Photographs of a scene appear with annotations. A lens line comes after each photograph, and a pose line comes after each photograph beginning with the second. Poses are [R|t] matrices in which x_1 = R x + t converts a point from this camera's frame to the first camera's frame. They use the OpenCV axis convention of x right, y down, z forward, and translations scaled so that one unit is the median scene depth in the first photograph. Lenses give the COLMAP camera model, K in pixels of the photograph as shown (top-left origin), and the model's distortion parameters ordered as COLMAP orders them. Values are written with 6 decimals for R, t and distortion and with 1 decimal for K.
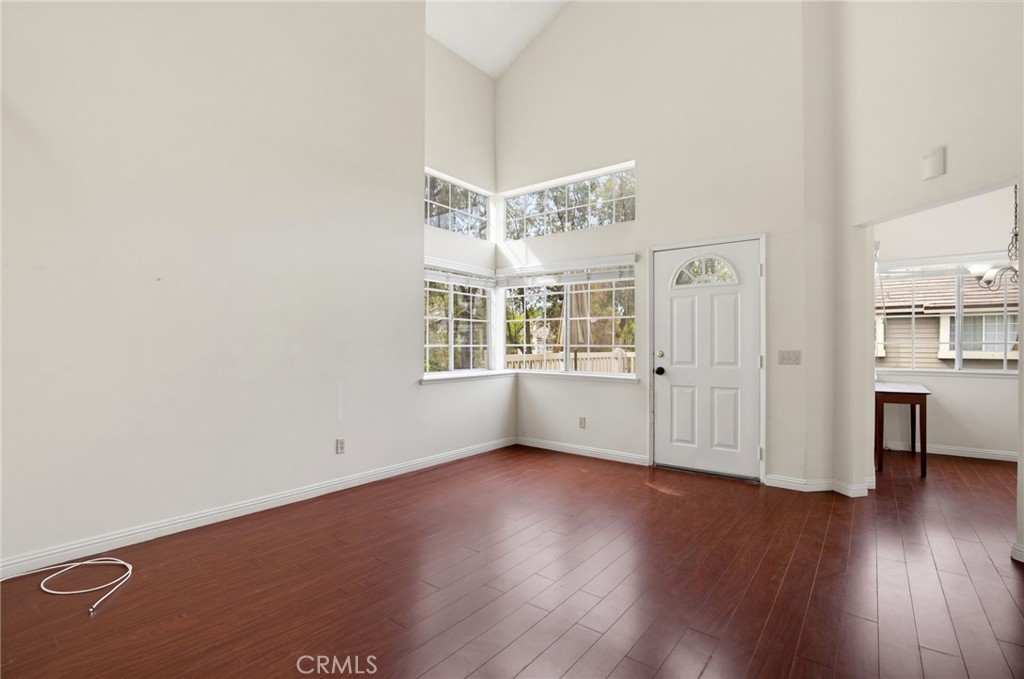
lens RADIAL K [[471.5, 0, 515.4], [0, 471.5, 342.0], [0, 0, 1]] dist [-0.023455, 0.000247]
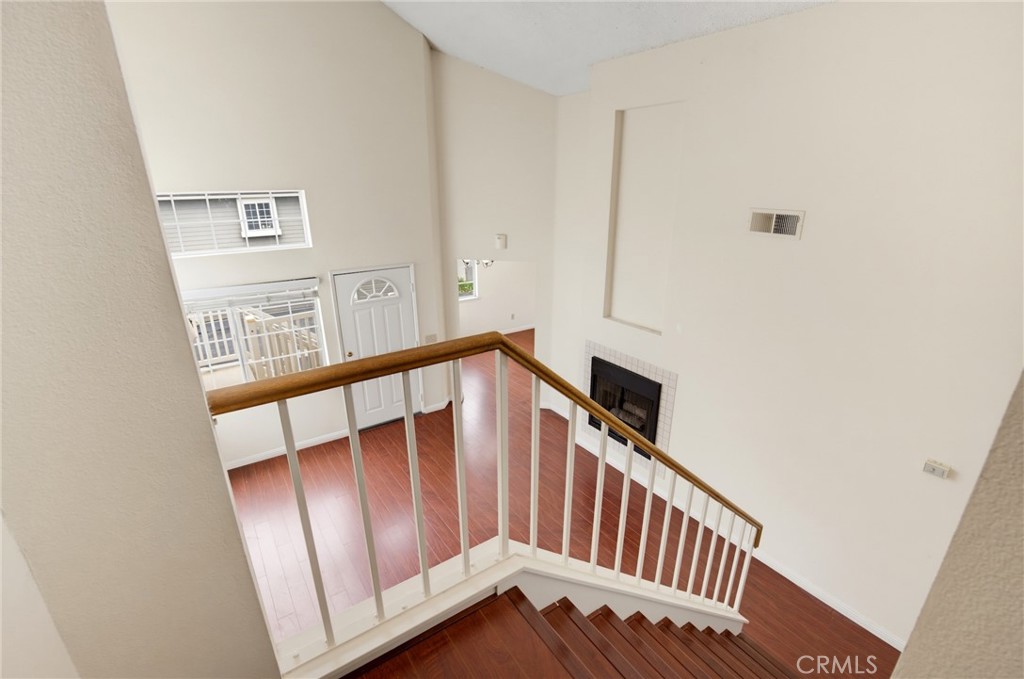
lens RADIAL K [[471.5, 0, 515.4], [0, 471.5, 342.0], [0, 0, 1]] dist [-0.023455, 0.000247]
pose [[0.299713, -0.318687, 0.899228, -0.756115], [-0.017087, 0.940613, 0.339050, -0.483245], [-0.953876, -0.116983, 0.276469, 0.232861]]
